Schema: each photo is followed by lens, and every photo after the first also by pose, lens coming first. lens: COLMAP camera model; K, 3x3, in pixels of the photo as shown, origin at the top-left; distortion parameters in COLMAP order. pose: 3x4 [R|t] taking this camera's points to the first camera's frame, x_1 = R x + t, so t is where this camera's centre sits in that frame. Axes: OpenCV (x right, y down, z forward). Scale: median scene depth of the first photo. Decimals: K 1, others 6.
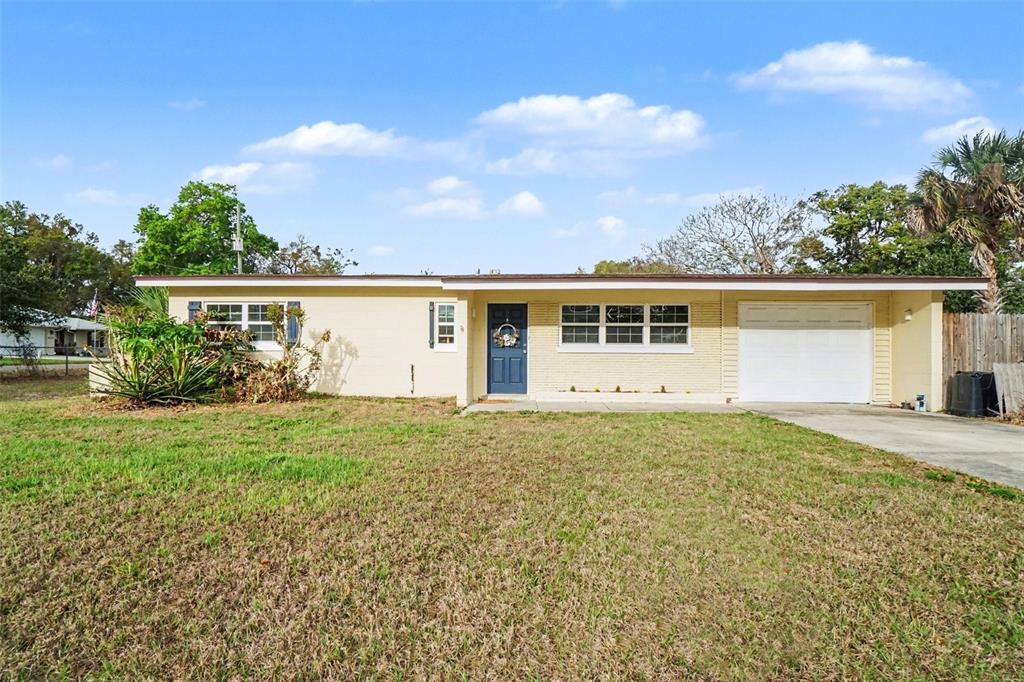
lens RADIAL K [[492.2, 0, 509.9], [0, 492.2, 345.8], [0, 0, 1]] dist [-0.001231, -0.000161]
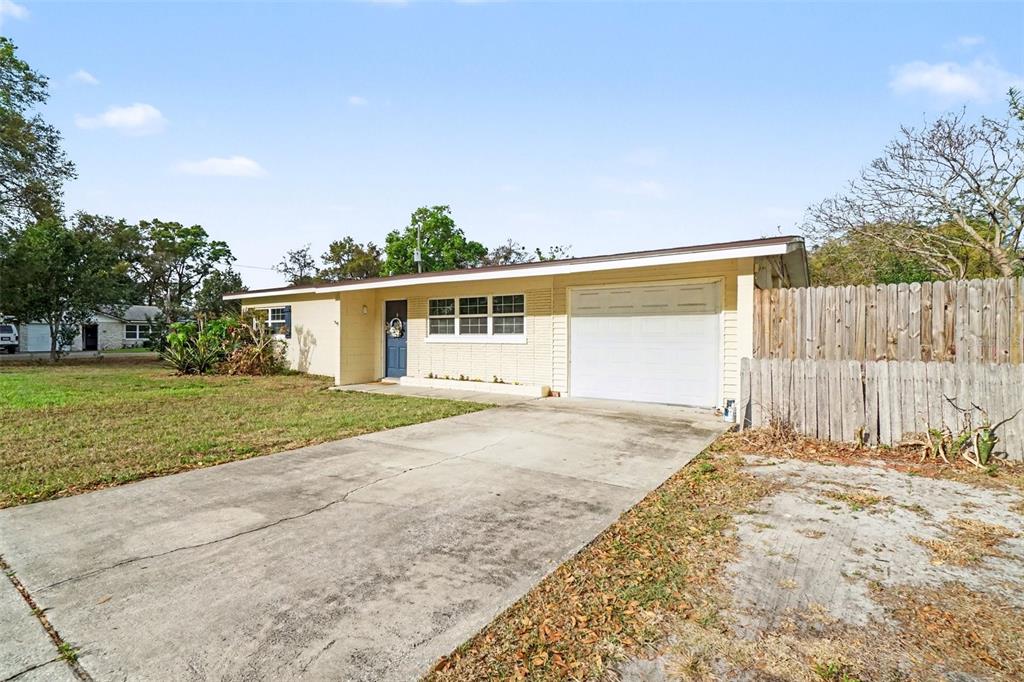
lens RADIAL K [[492.2, 0, 504.0], [0, 492.2, 339.4], [0, 0, 1]] dist [-0.001231, -0.000161]
pose [[0.842036, -0.001196, -0.539421, 0.853331], [0.005605, 0.999963, 0.006533, 0.000348], [0.539393, -0.008524, 0.842011, 0.160423]]
